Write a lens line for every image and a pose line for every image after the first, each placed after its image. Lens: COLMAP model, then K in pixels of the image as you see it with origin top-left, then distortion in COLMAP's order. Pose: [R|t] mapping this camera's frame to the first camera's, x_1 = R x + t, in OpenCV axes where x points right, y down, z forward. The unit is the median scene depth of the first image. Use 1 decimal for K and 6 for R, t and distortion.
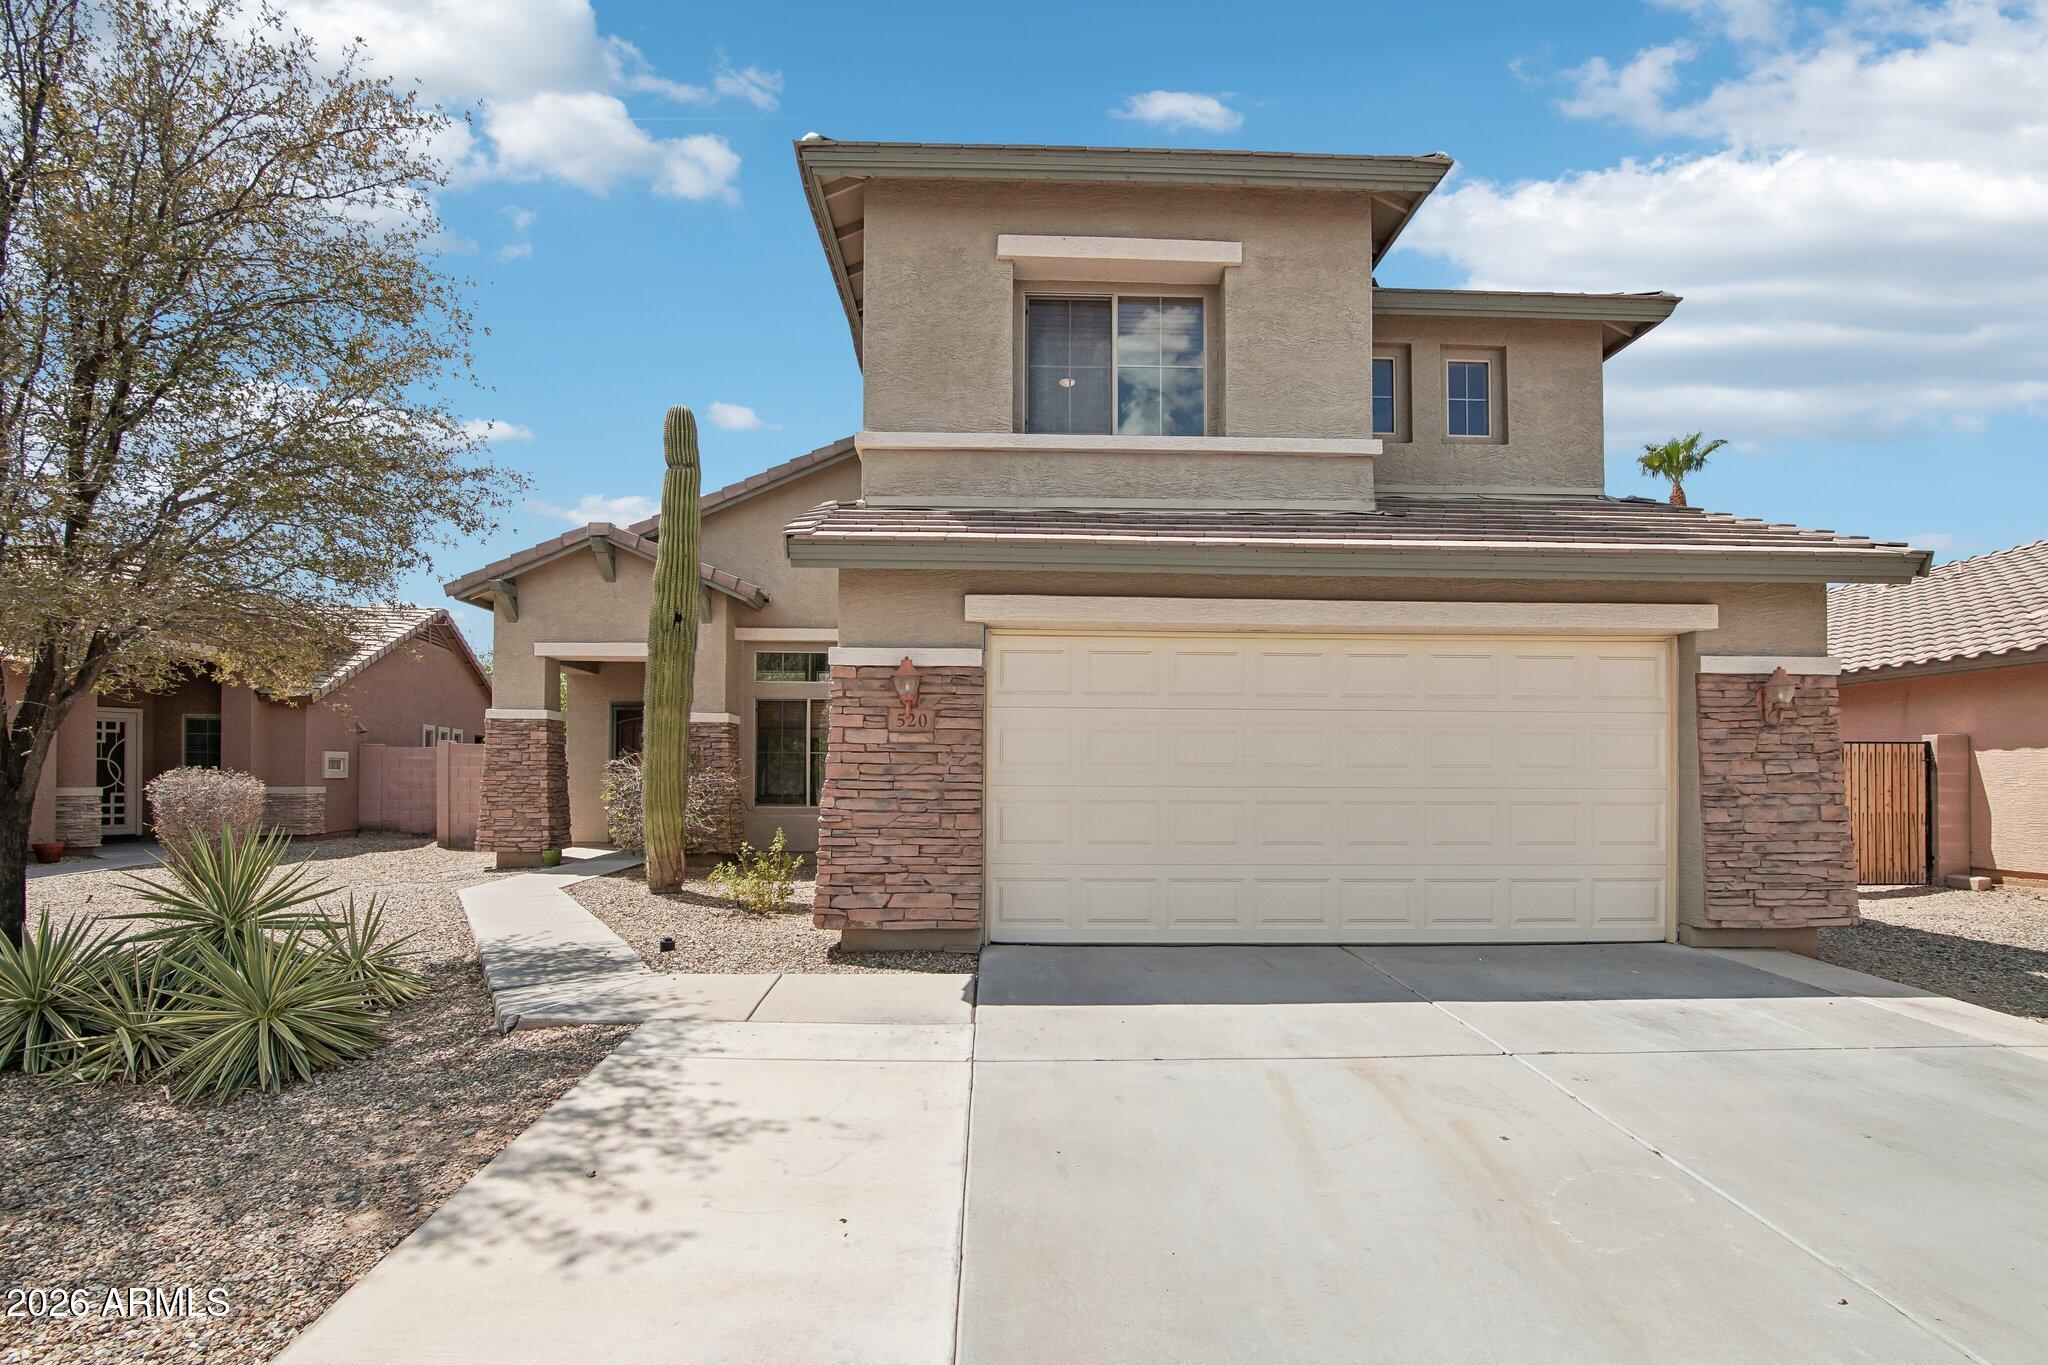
lens RADIAL K [[942.0, 0, 1064.5], [0, 942.0, 753.3], [0, 0, 1]] dist [-0.026726, 0.005983]
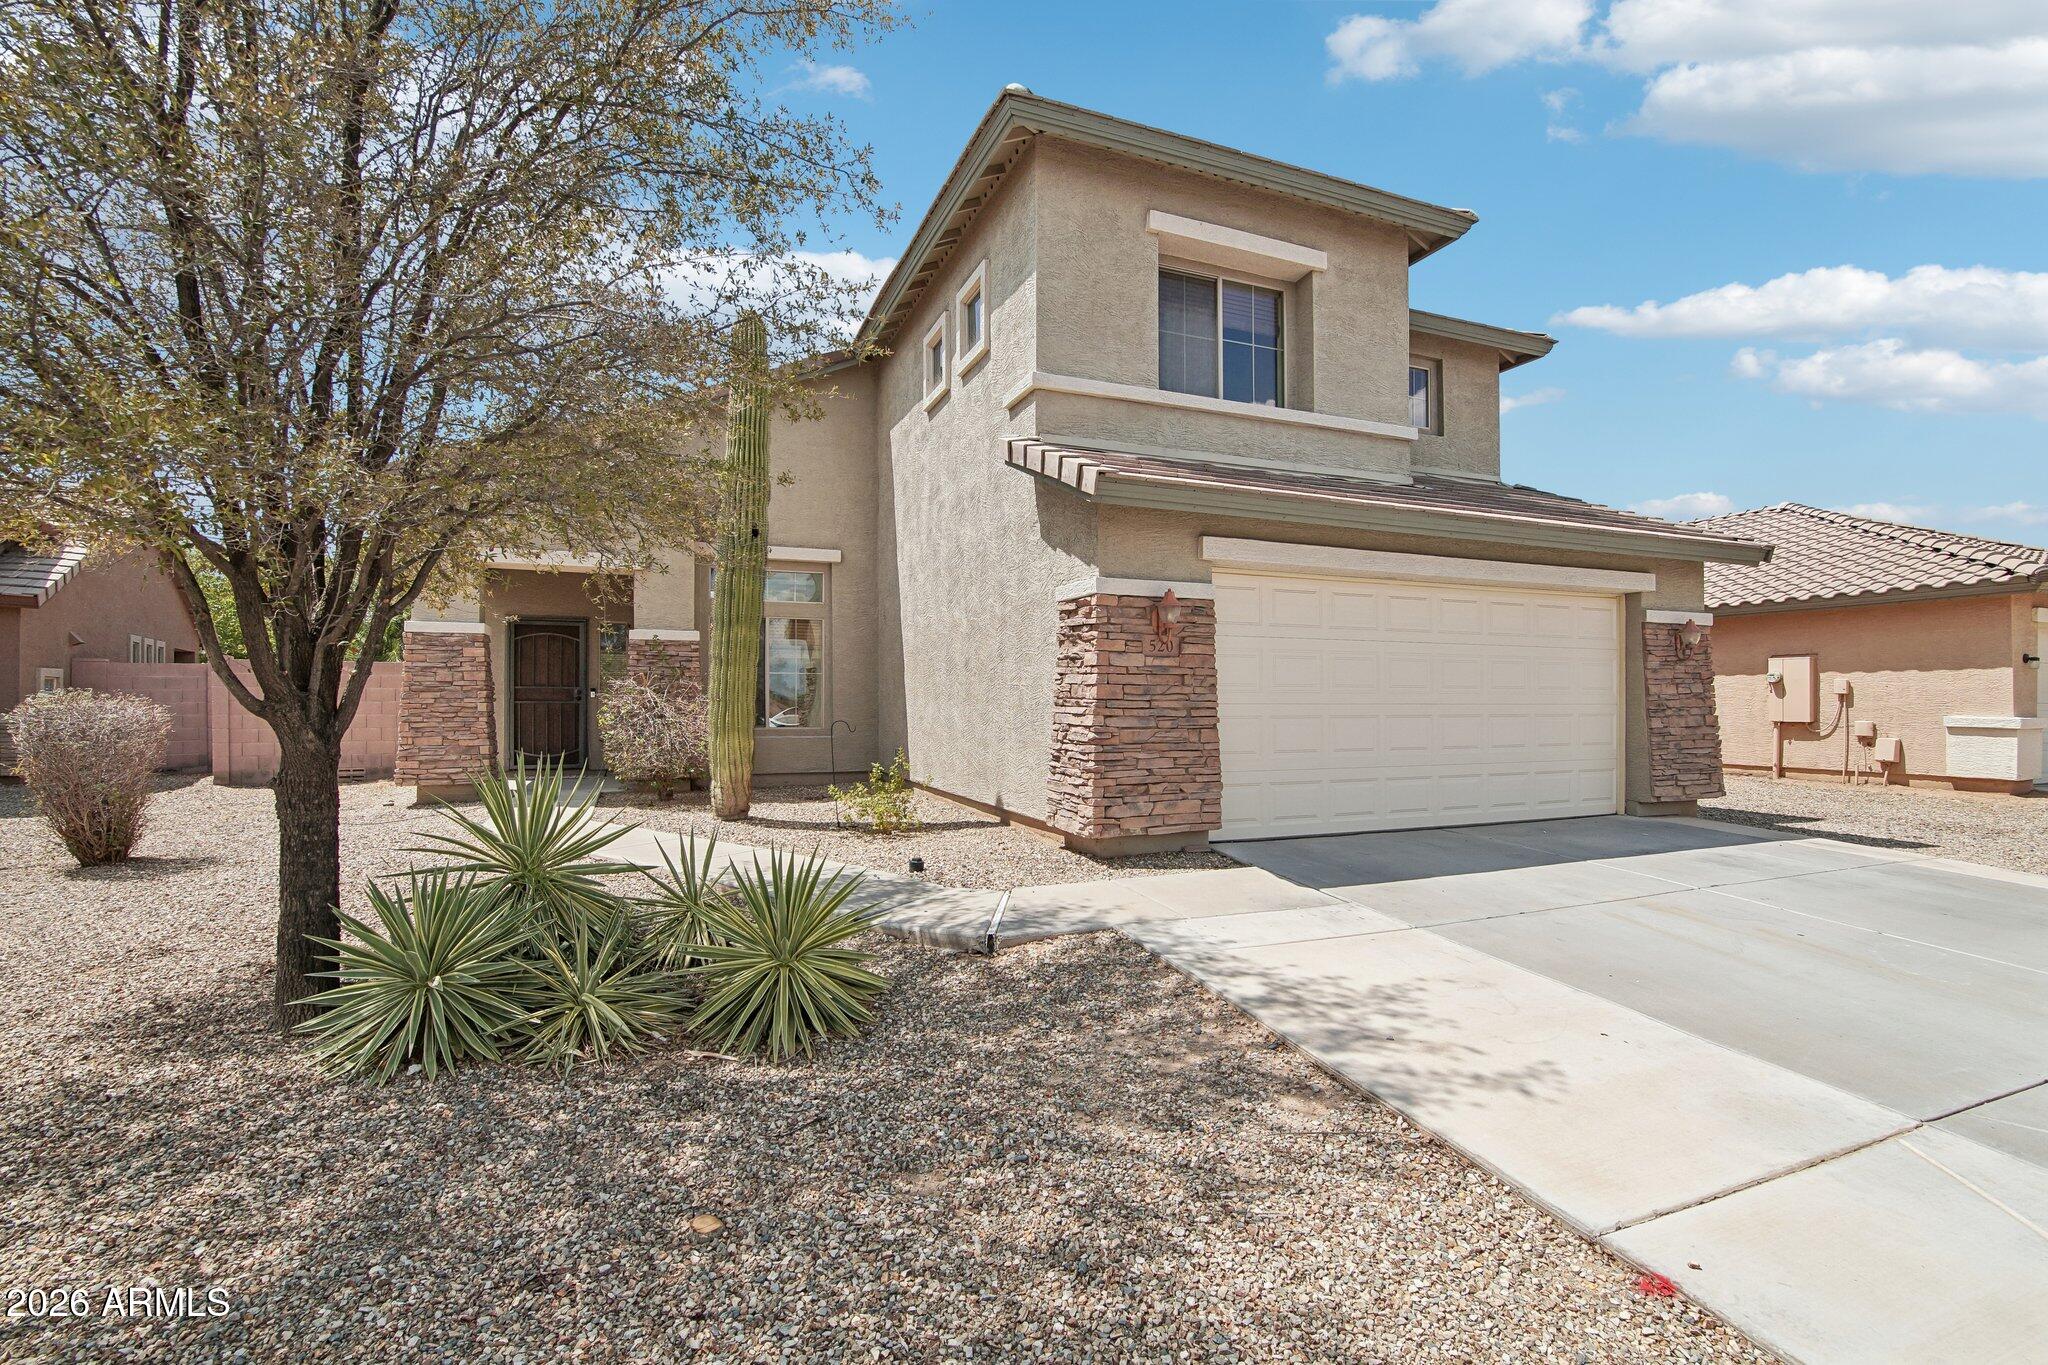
lens RADIAL K [[898.4, 0, 1033.1], [0, 898.4, 679.8], [0, 0, 1]] dist [-0.019182, 0.002535]
pose [[0.937983, 0.003292, 0.346666, -0.659767], [-0.005354, 0.999973, 0.004990, 0.000452], [-0.346640, -0.006536, 0.937975, 0.055167]]
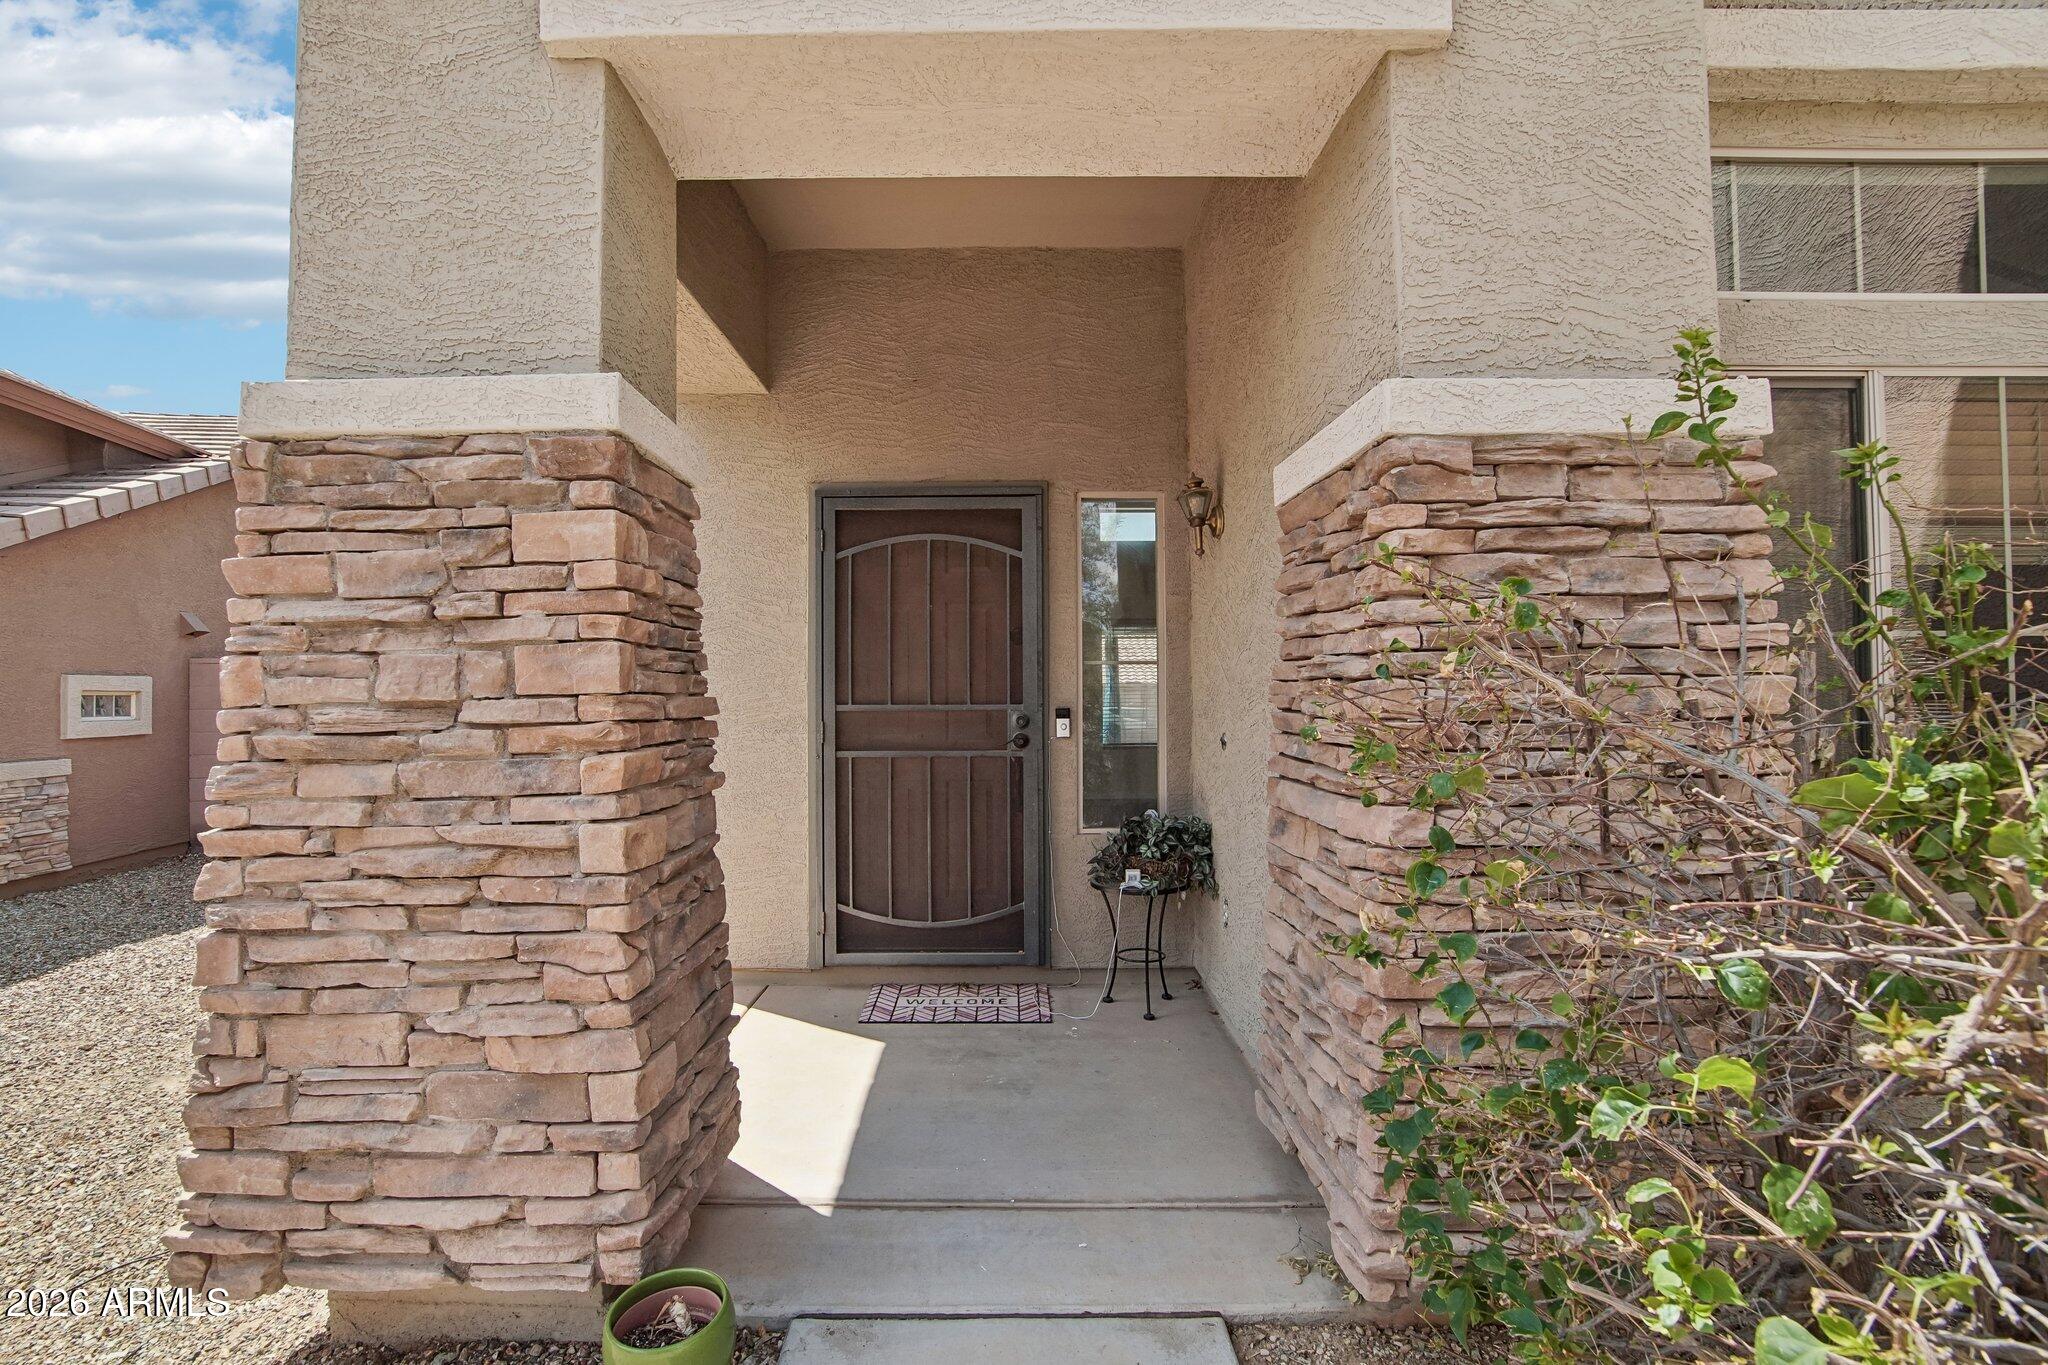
lens RADIAL K [[898.4, 0, 1024.3], [0, 898.4, 674.7], [0, 0, 1]] dist [-0.019182, 0.002535]
pose [[0.999119, -0.013410, -0.039757, -0.878778], [0.013341, 0.999909, -0.001999, 0.010750], [0.039780, 0.001467, 0.999207, 1.561830]]
